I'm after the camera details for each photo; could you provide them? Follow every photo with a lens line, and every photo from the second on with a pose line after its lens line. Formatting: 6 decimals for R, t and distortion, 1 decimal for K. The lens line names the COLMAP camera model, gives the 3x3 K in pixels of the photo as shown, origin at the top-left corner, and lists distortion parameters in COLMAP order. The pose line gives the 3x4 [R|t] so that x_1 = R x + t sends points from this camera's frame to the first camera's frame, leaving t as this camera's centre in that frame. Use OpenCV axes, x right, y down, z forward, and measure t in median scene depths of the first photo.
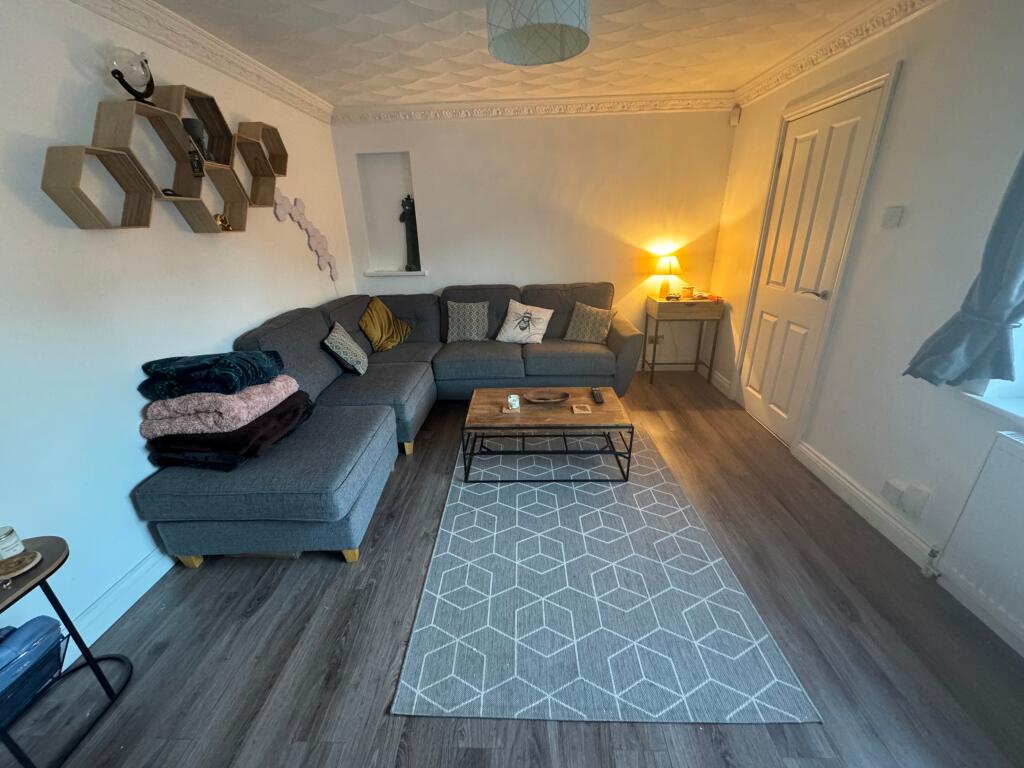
lens RADIAL K [[405.7, 0, 511.5], [0, 405.7, 383.0], [0, 0, 1]] dist [-0.003455, 0.000468]
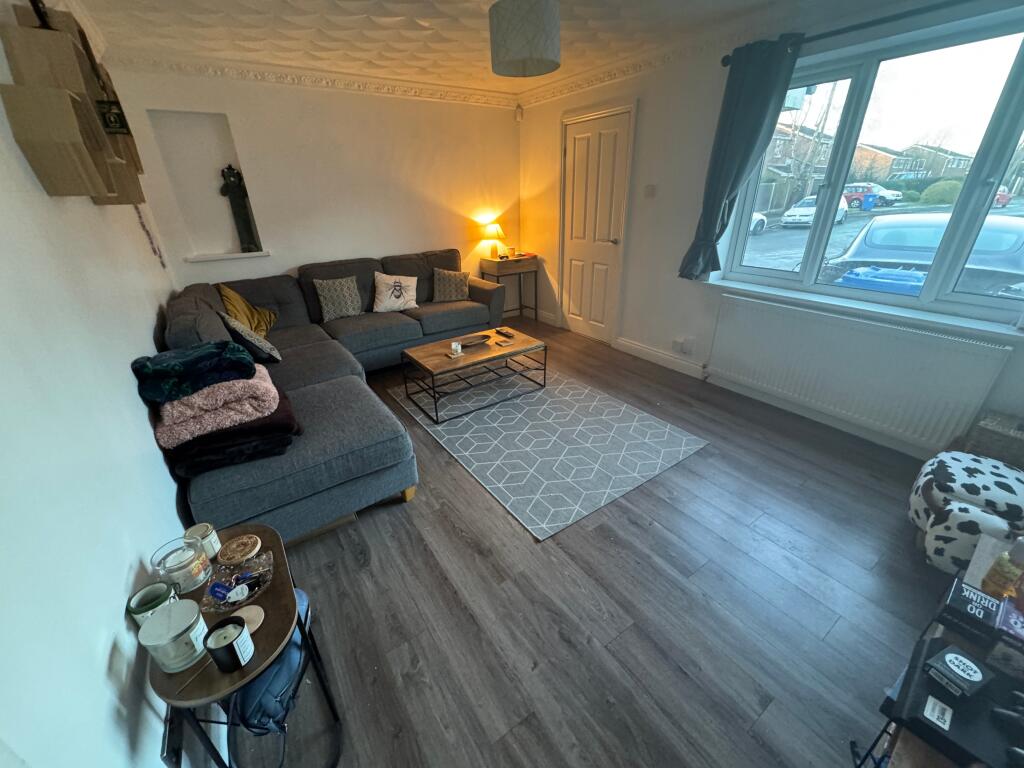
lens RADIAL K [[405.7, 0, 511.5], [0, 405.7, 383.5], [0, 0, 1]] dist [-0.003455, 0.000468]
pose [[0.803816, -0.247607, 0.540898, -0.530341], [0.222257, 0.968415, 0.113020, 0.048664], [-0.551798, 0.029371, 0.833460, -0.080192]]
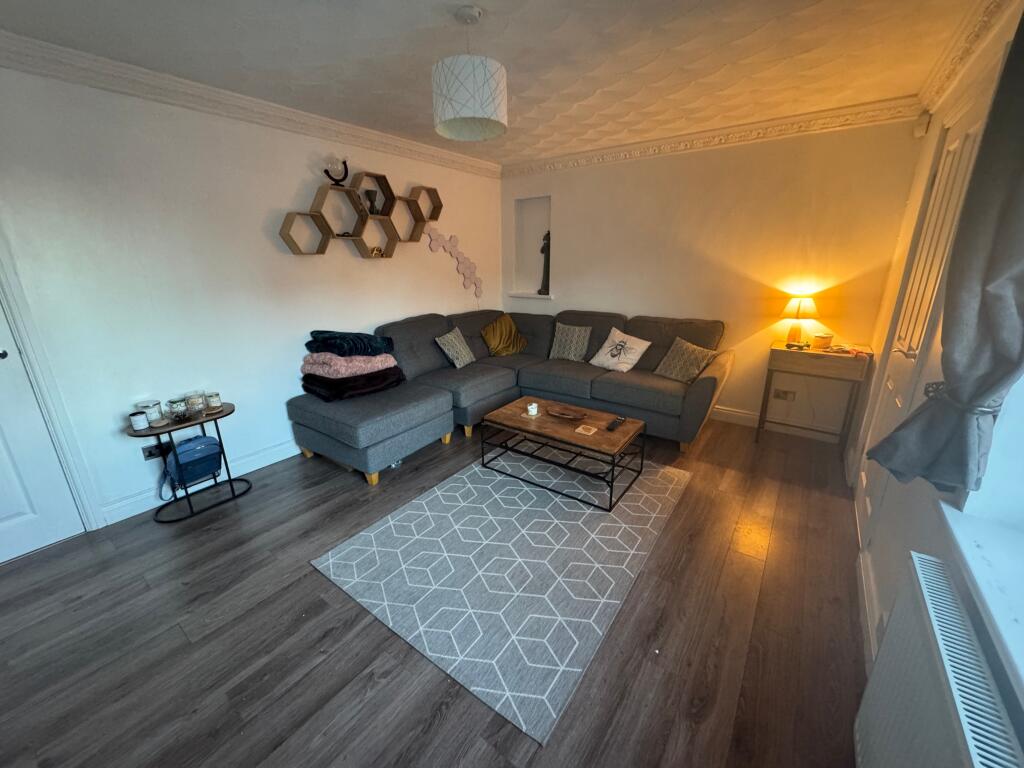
lens RADIAL K [[405.7, 0, 511.3], [0, 405.7, 383.1], [0, 0, 1]] dist [-0.003455, 0.000468]
pose [[0.826771, 0.181749, -0.532369, 0.539709], [-0.218370, 0.975848, -0.005978, -0.005039], [0.518424, 0.121196, 0.846492, 0.003217]]
